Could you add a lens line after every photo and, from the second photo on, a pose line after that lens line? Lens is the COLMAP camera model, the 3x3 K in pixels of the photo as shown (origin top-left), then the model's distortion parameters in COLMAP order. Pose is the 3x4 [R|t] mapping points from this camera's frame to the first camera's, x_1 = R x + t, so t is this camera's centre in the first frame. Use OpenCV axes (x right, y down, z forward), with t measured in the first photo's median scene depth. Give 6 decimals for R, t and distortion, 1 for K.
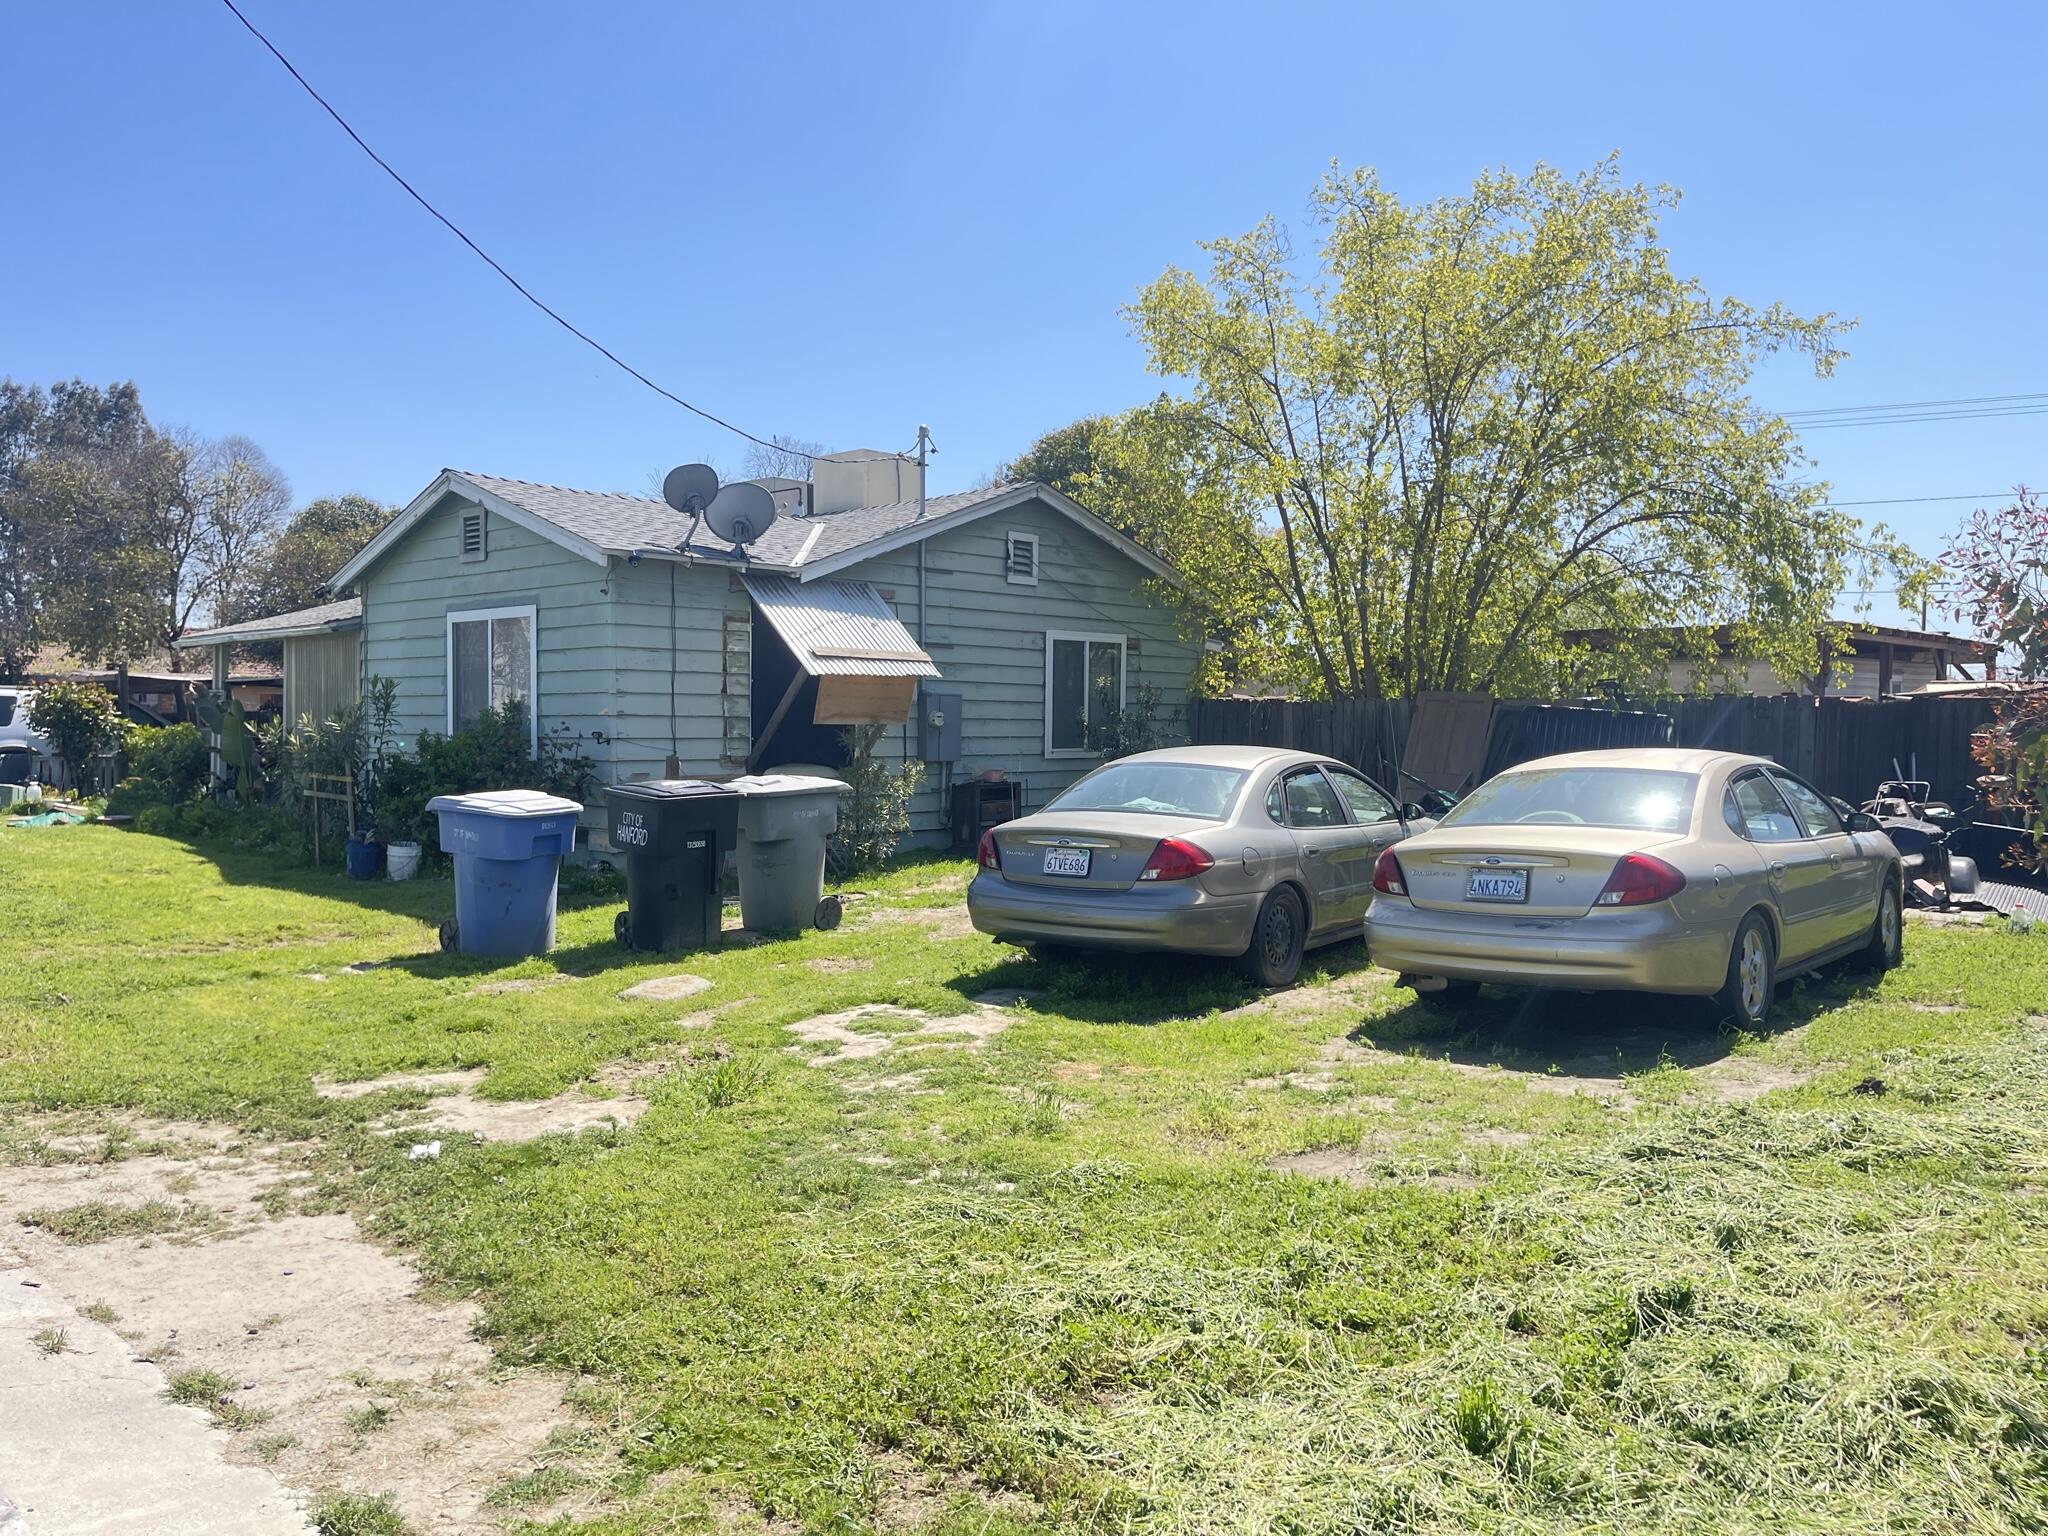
lens RADIAL K [[1529.5, 0, 1025.3], [0, 1529.5, 765.7], [0, 0, 1]] dist [0.068694, -0.082828]
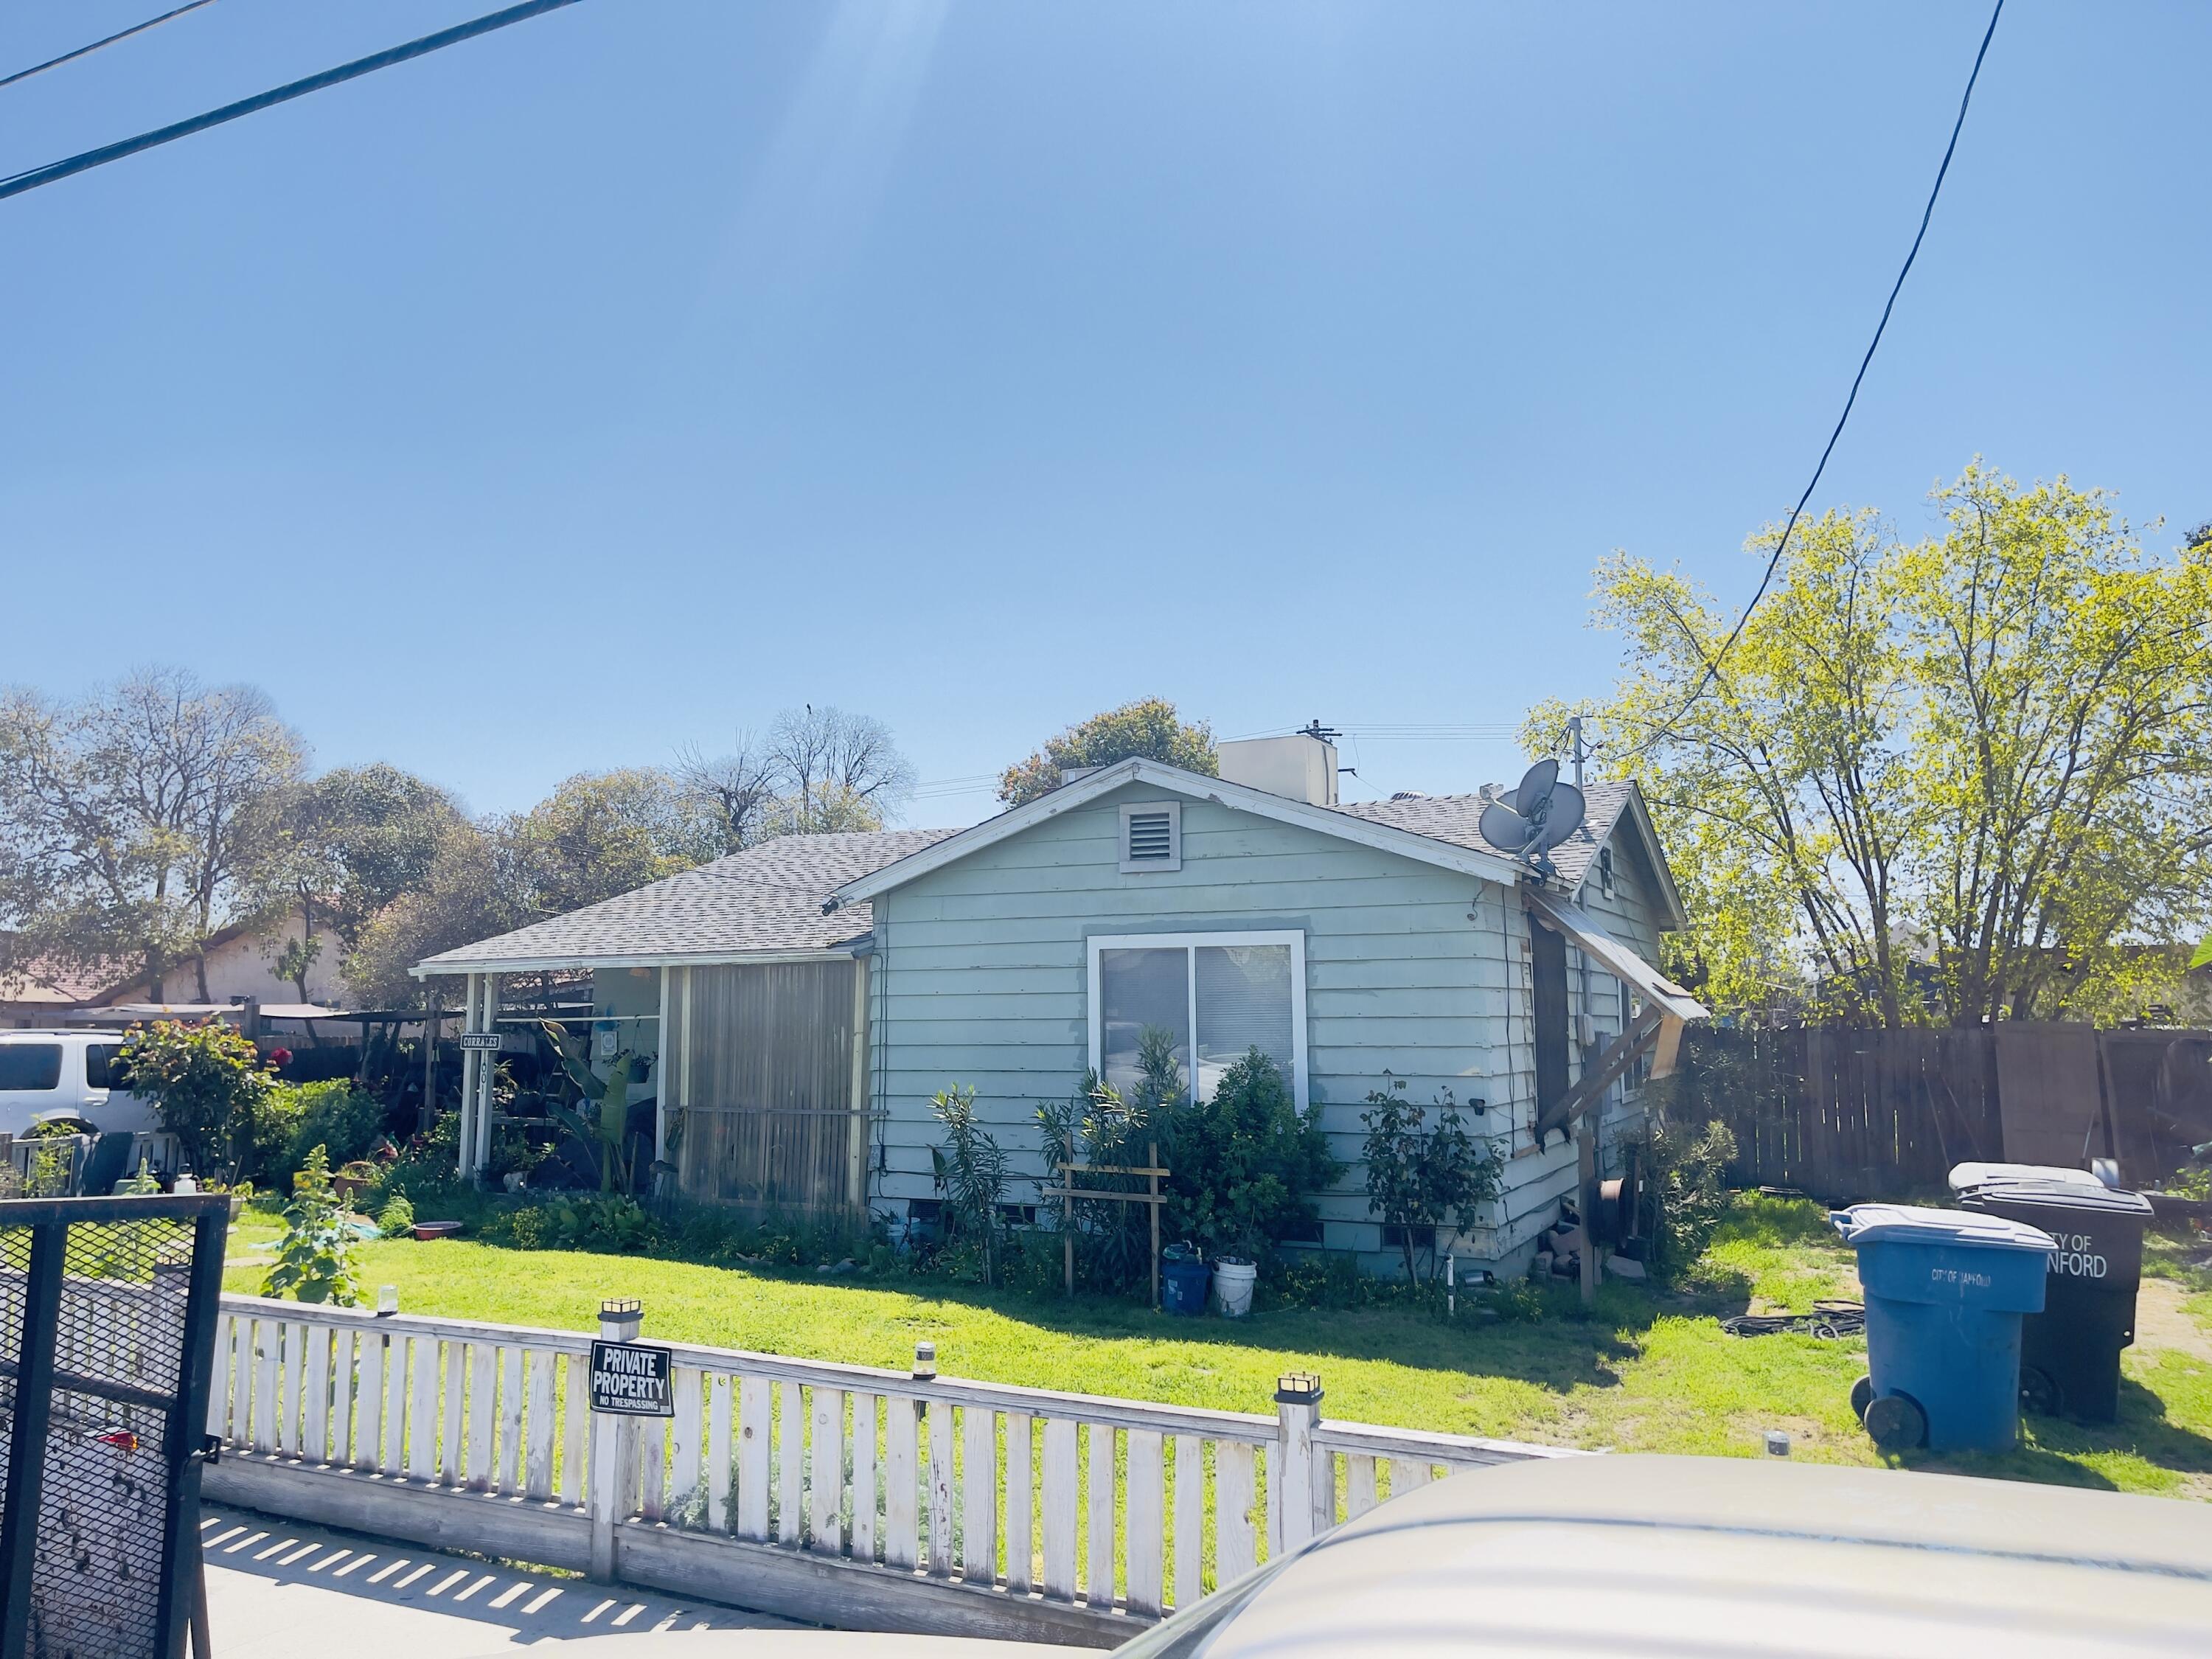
lens RADIAL K [[1652.0, 0, 1105.2], [0, 1652.0, 824.0], [0, 0, 1]] dist [0.068694, -0.082828]
pose [[0.962306, 0.022315, 0.271051, -0.605083], [0.018391, 0.989008, -0.146713, -0.035071], [-0.271345, 0.146168, 0.951318, 0.218482]]
